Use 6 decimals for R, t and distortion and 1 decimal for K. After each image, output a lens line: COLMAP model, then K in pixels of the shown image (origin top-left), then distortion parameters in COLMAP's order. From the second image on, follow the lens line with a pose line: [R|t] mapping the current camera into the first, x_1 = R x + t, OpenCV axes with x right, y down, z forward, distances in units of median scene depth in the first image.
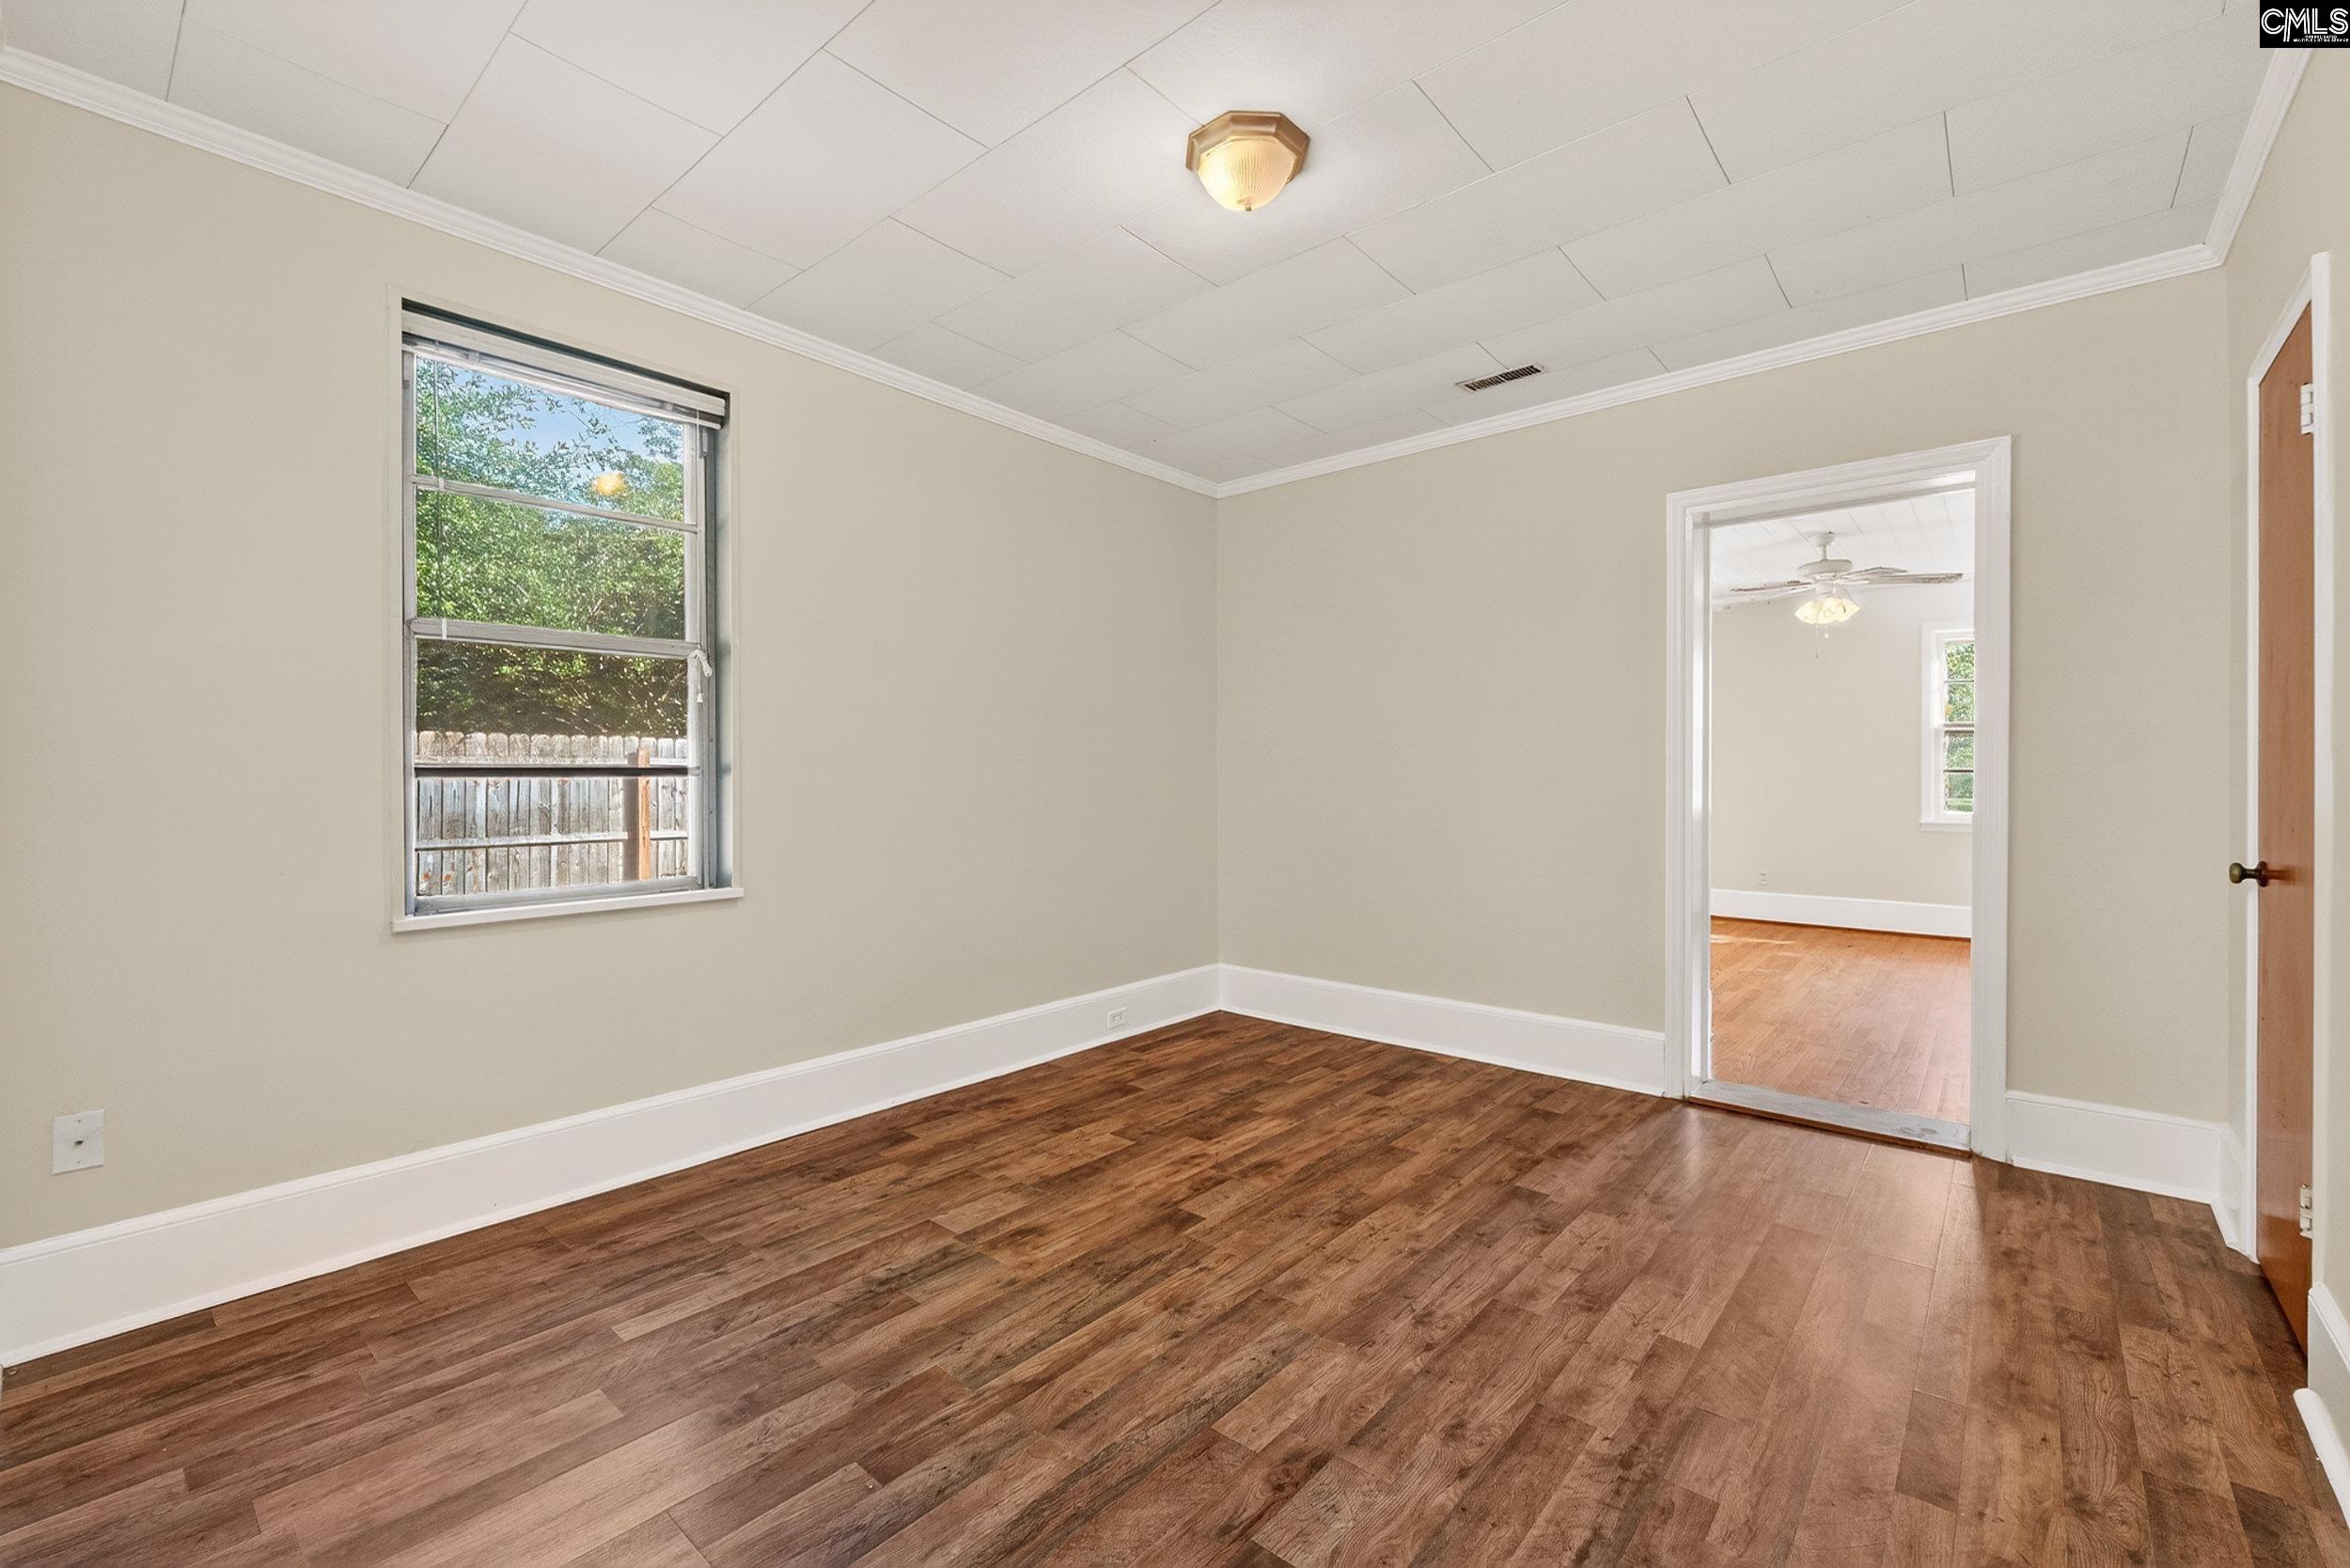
lens RADIAL K [[988.9, 0, 1174.1], [0, 988.9, 772.9], [0, 0, 1]] dist [-0.005186, -0.000229]
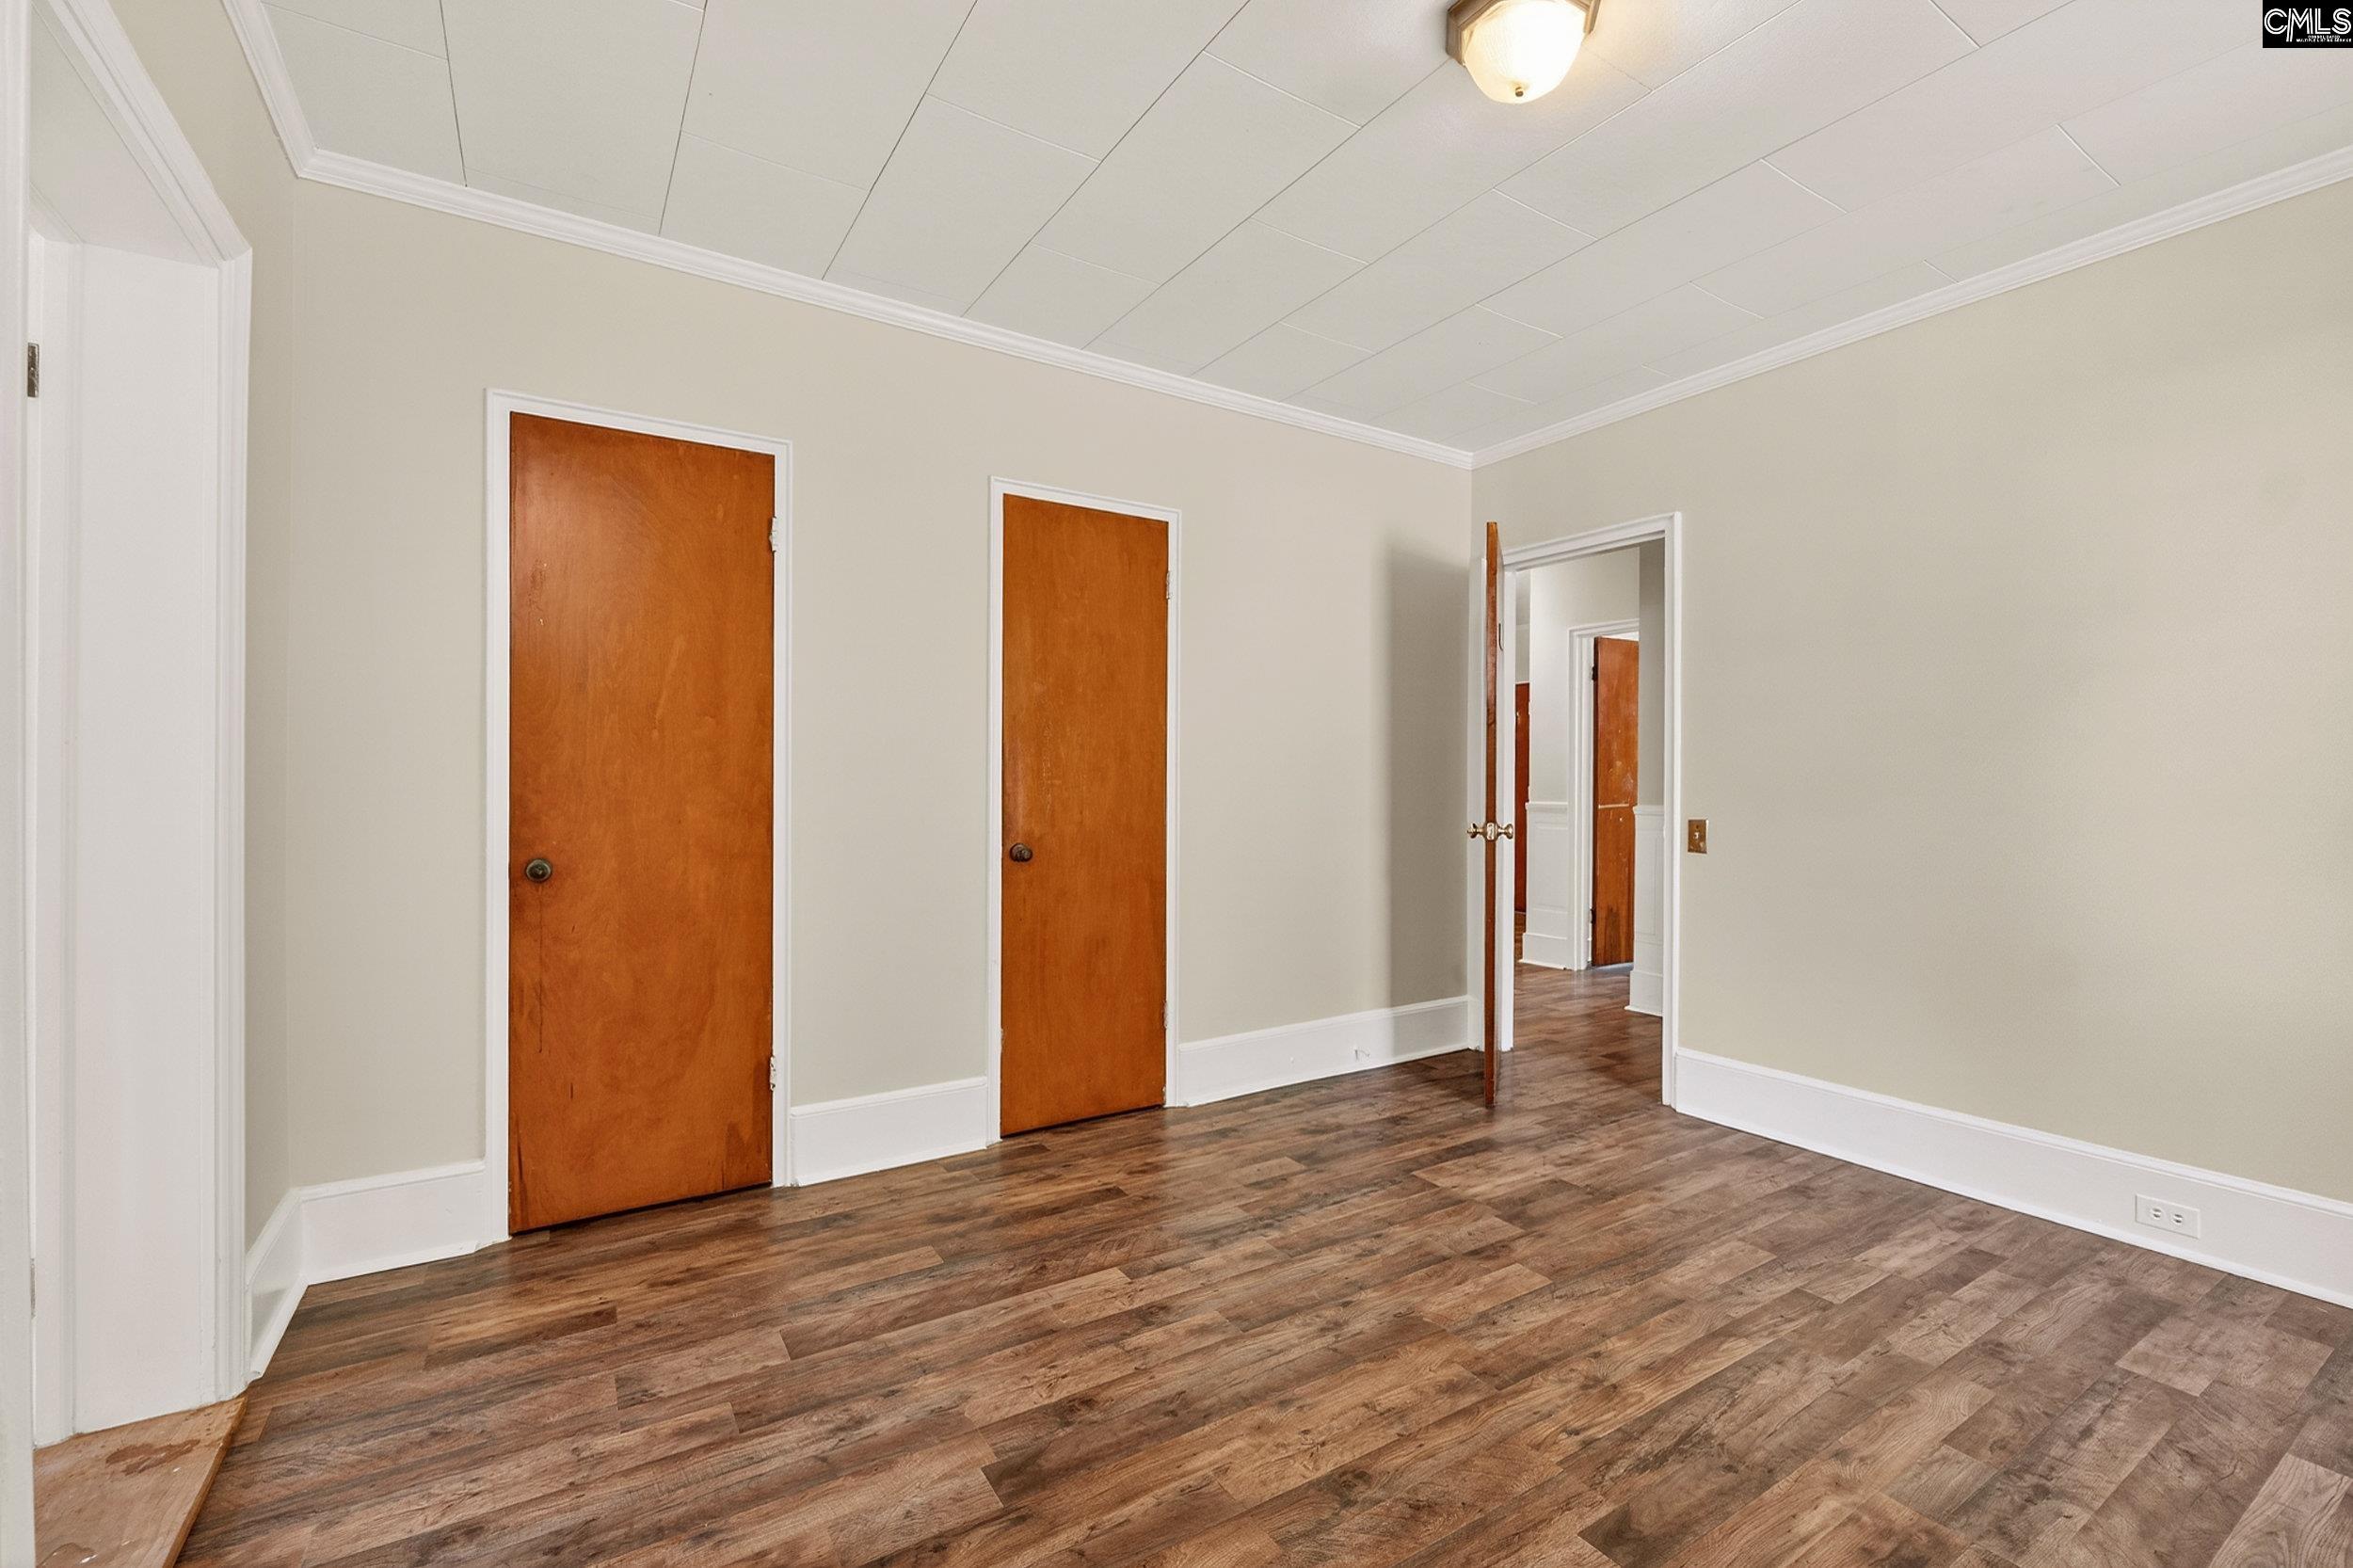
lens RADIAL K [[990.2, 0, 1181.8], [0, 990.2, 780.5], [0, 0, 1]] dist [-0.005186, -0.000229]
pose [[-0.957564, -0.005940, 0.288161, 0.110748], [-0.006142, 0.999981, 0.000201, -0.000572], [-0.288157, -0.001577, -0.957582, 1.955561]]
